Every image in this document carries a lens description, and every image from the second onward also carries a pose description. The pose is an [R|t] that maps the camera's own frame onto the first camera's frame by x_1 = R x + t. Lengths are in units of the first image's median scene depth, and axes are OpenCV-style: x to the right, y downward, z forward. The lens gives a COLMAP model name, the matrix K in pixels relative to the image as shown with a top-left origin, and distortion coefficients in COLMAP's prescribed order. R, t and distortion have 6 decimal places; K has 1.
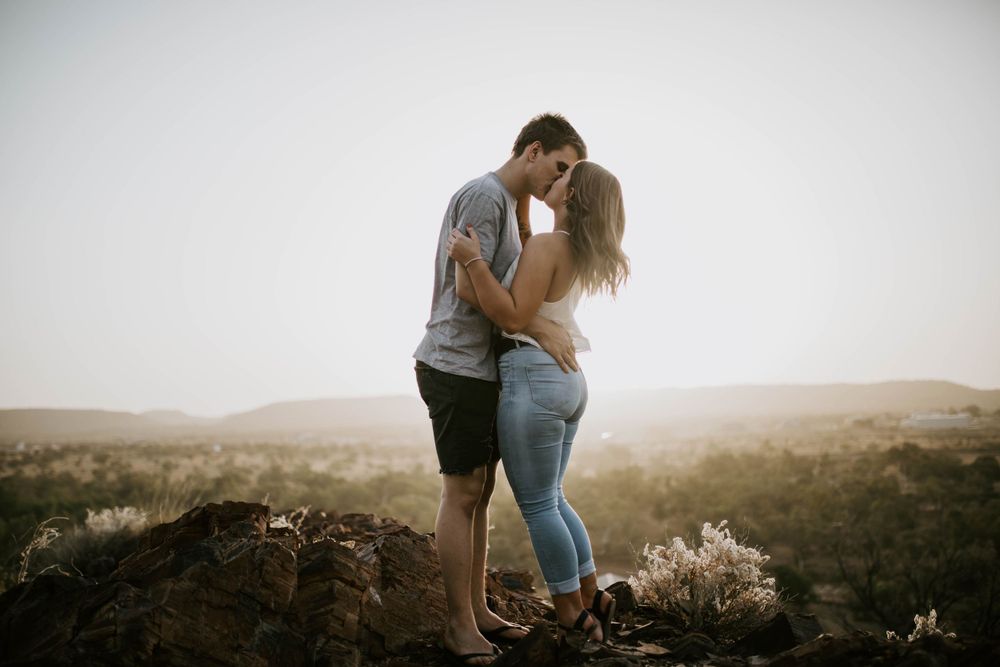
lens RADIAL K [[952.2, 0, 495.2], [0, 952.2, 331.6], [0, 0, 1]] dist [-0.071418, 0.116582]
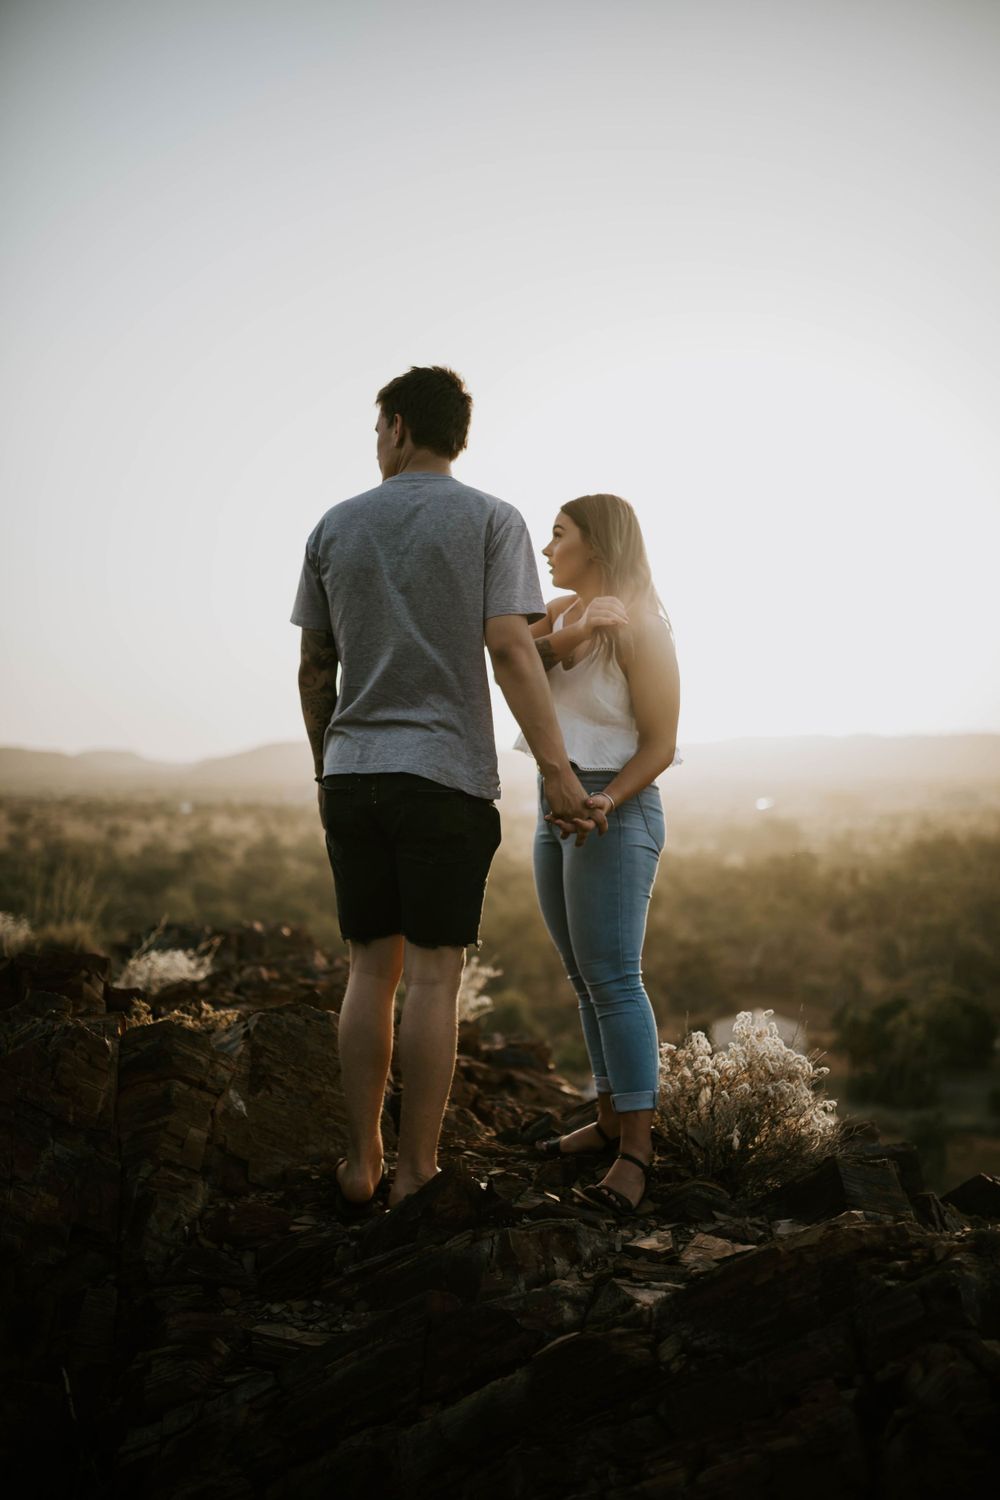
lens RADIAL K [[1430.6, 0, 493.6], [0, 1430.6, 752.2], [0, 0, 1]] dist [-0.068960, 0.106493]
pose [[0.996876, 0.024513, -0.075082, 0.119257], [-0.018588, 0.996731, 0.078620, -0.053835], [0.076763, -0.076979, 0.994073, 0.009009]]
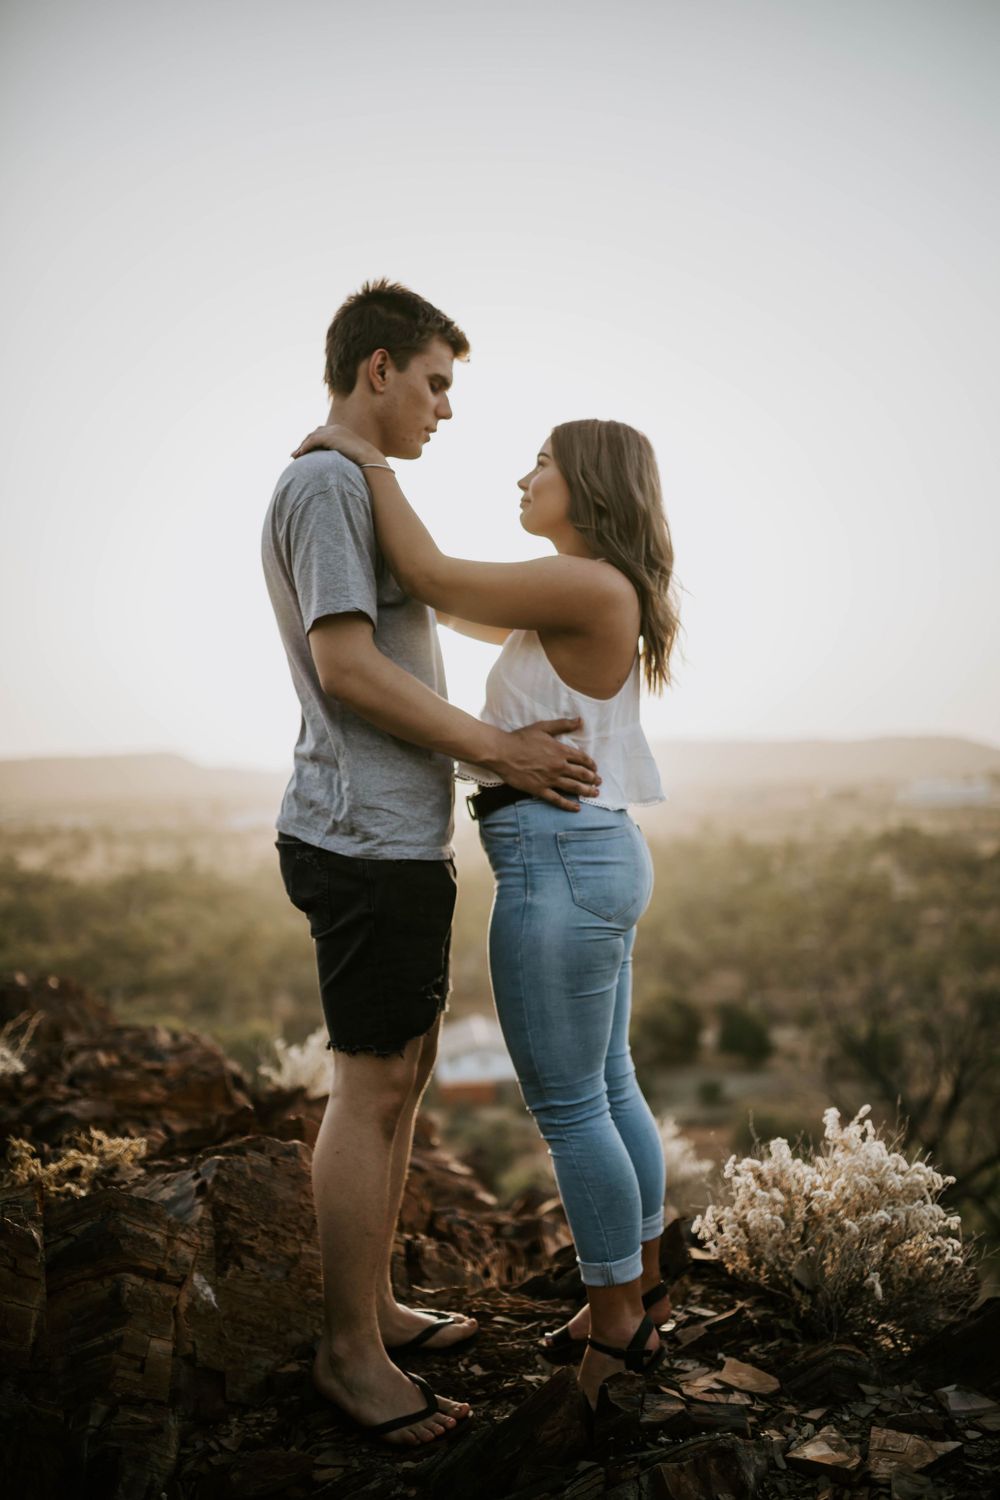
lens RADIAL K [[1430.6, 0, 493.6], [0, 1430.6, 752.2], [0, 0, 1]] dist [-0.068960, 0.106493]
pose [[0.991248, 0.004440, 0.131937, -0.070004], [-0.013505, 0.997601, 0.067889, -0.049726], [-0.131319, -0.069077, 0.988931, 0.246468]]
